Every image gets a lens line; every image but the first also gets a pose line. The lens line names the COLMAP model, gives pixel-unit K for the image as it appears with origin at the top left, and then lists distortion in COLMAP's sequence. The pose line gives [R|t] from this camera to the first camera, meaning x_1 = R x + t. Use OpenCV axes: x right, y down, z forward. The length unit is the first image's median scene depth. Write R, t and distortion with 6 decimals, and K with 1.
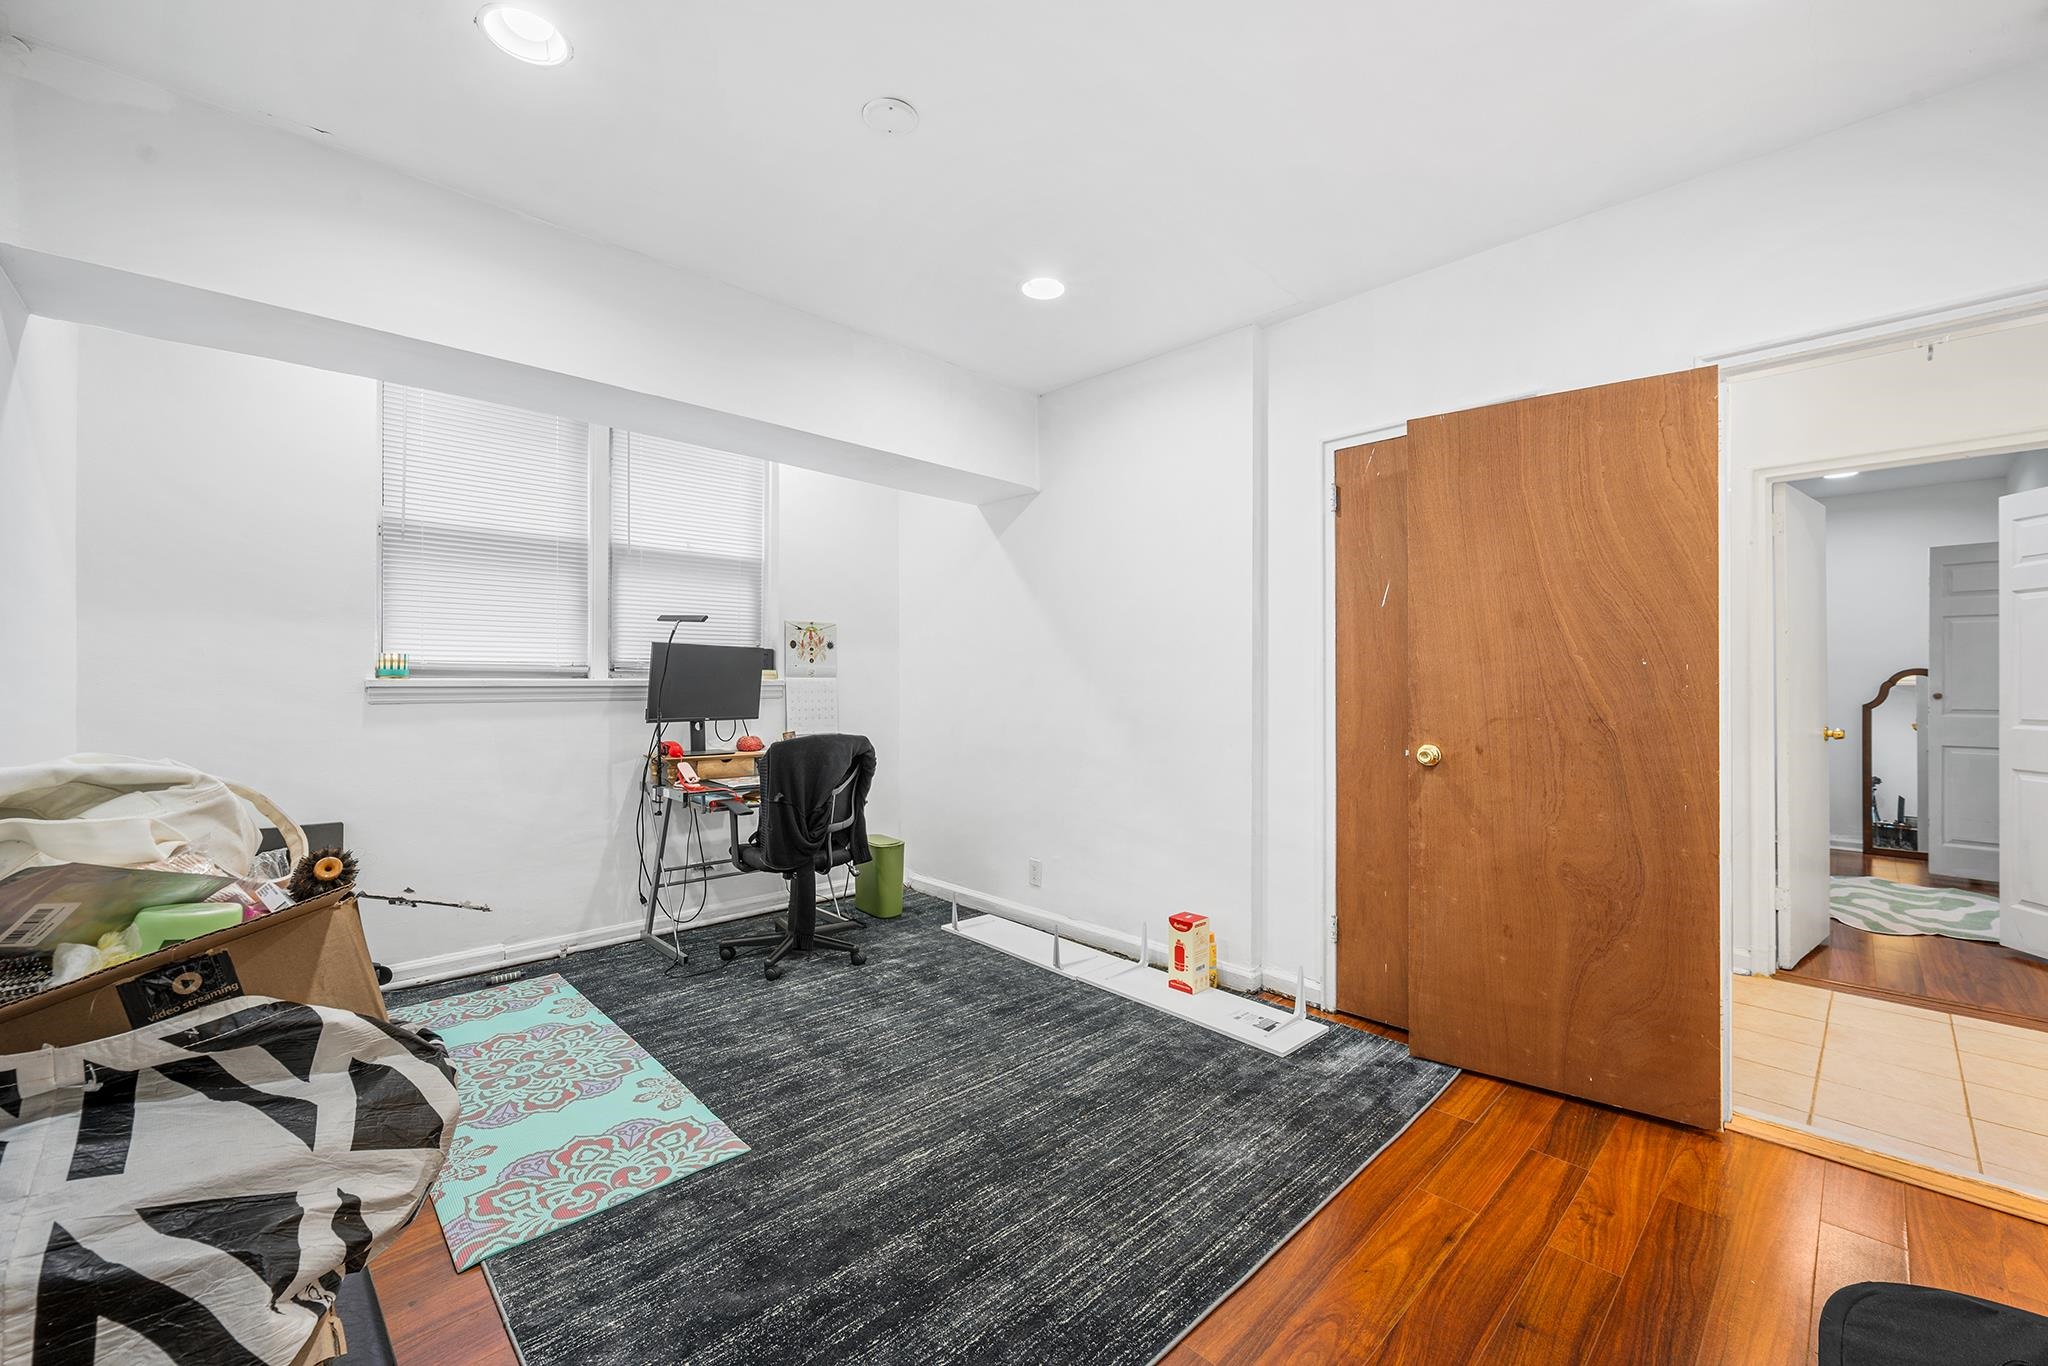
lens RADIAL K [[818.8, 0, 1012.3], [0, 818.8, 685.2], [0, 0, 1]] dist [0.005484, 0.000158]
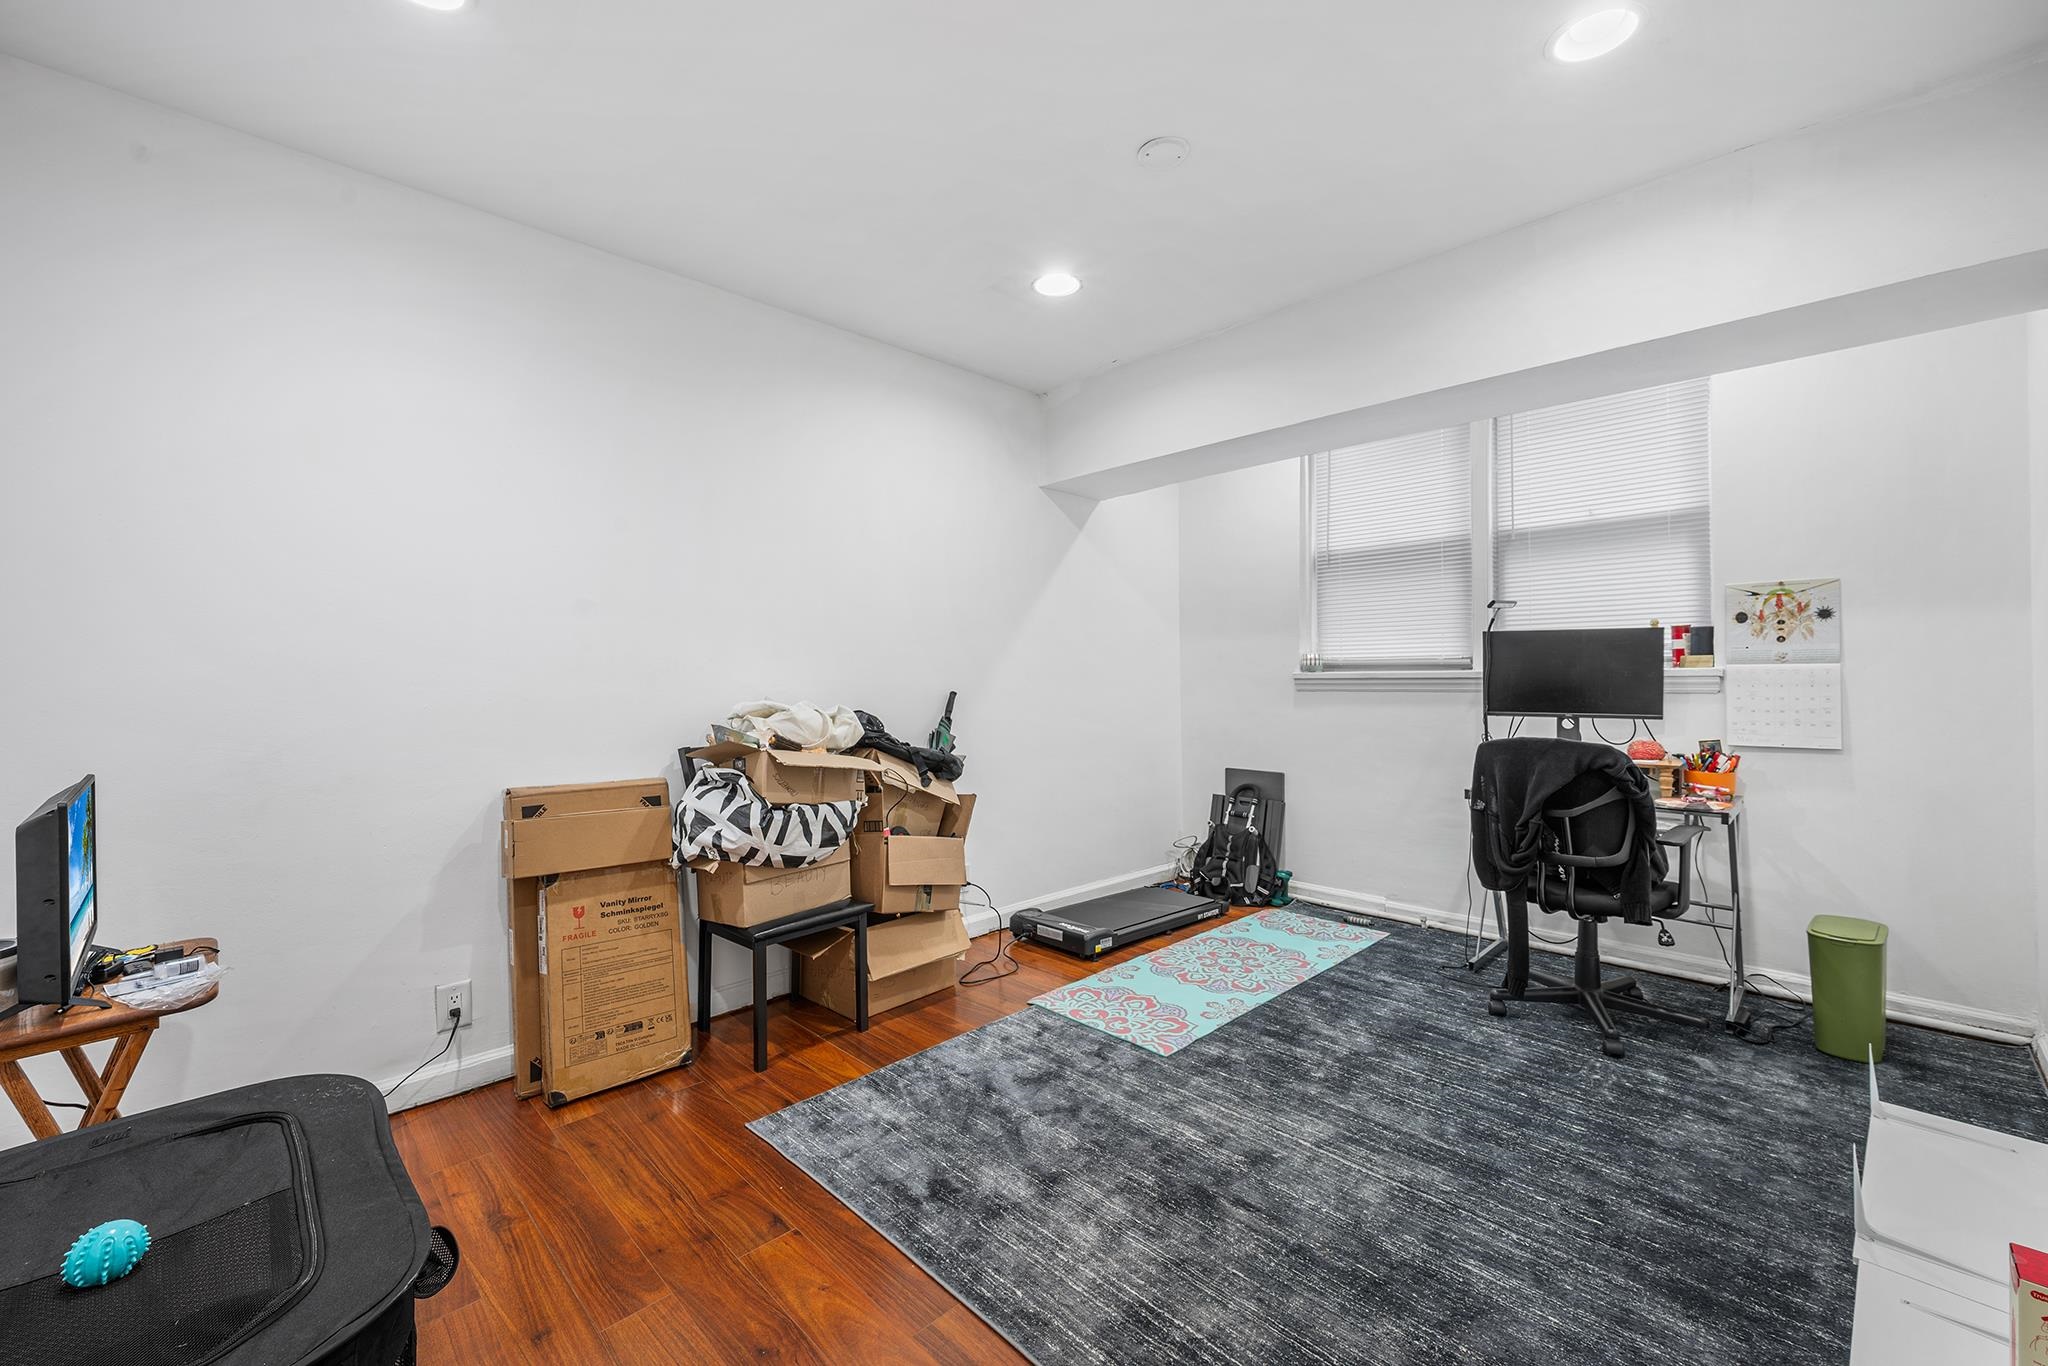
lens RADIAL K [[818.8, 0, 1015.4], [0, 818.8, 672.1], [0, 0, 1]] dist [0.005484, 0.000158]
pose [[0.015837, -0.009761, -0.999827, 0.580050], [0.003184, 0.999948, -0.009712, 0.002898], [0.999870, -0.003030, 0.015868, 0.486301]]
